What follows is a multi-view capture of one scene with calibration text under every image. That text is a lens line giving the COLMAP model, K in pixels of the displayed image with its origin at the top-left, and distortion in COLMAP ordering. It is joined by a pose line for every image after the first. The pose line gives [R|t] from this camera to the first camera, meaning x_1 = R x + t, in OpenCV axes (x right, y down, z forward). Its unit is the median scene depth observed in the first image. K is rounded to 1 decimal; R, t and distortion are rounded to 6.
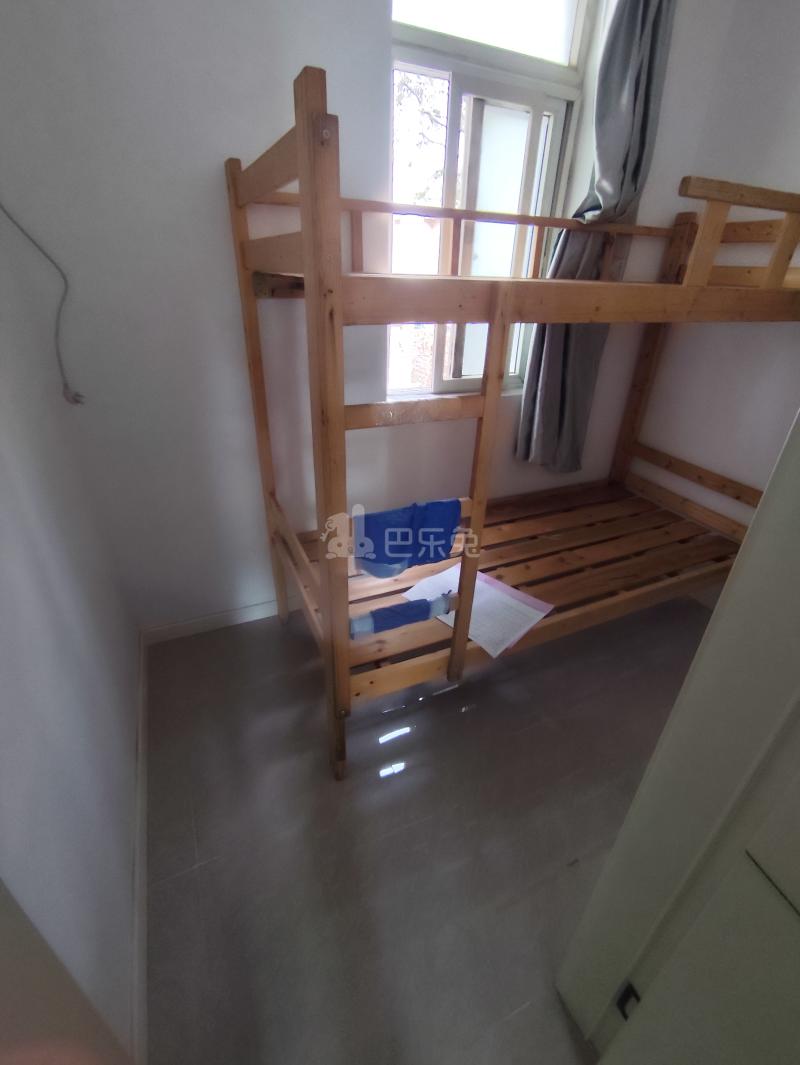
lens RADIAL K [[483.0, 0, 411.1], [0, 483.0, 533.1], [0, 0, 1]] dist [-0.023287, 0.016349]
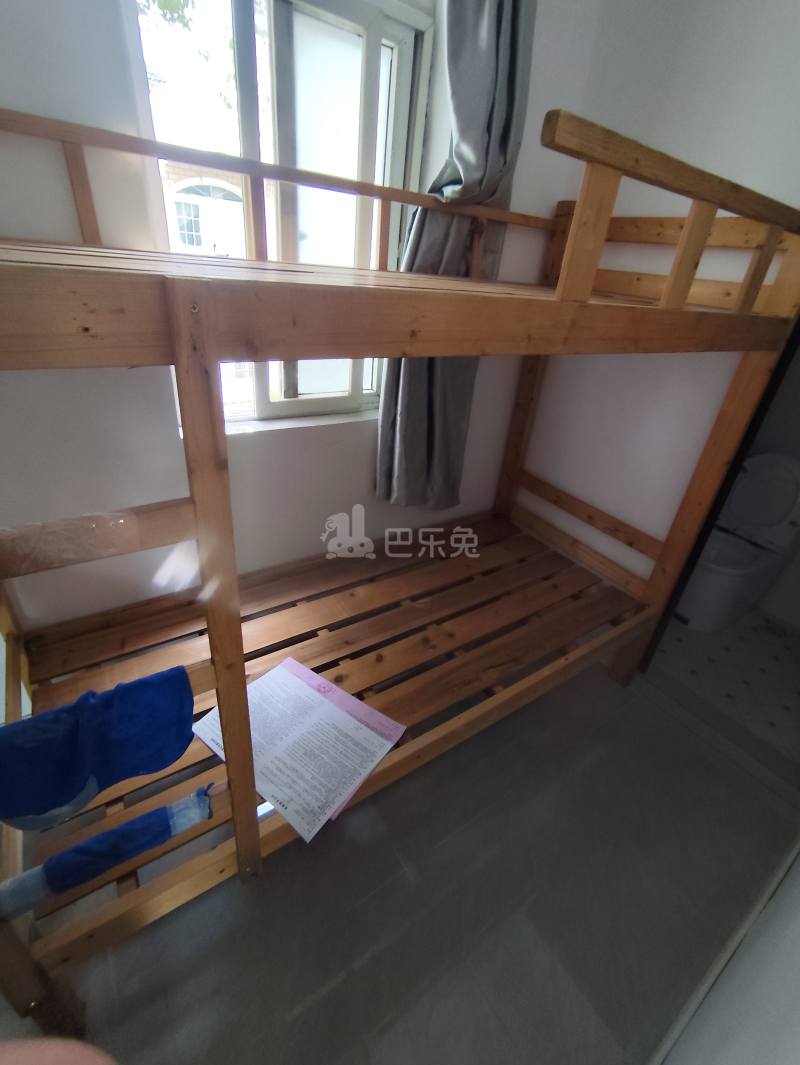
lens RADIAL K [[483.0, 0, 411.1], [0, 483.0, 533.1], [0, 0, 1]] dist [-0.023287, 0.016349]
pose [[0.983558, -0.032168, 0.177705, 0.156426], [0.027914, 0.999262, 0.026391, -0.138747], [-0.178423, -0.020997, 0.983730, 0.244554]]
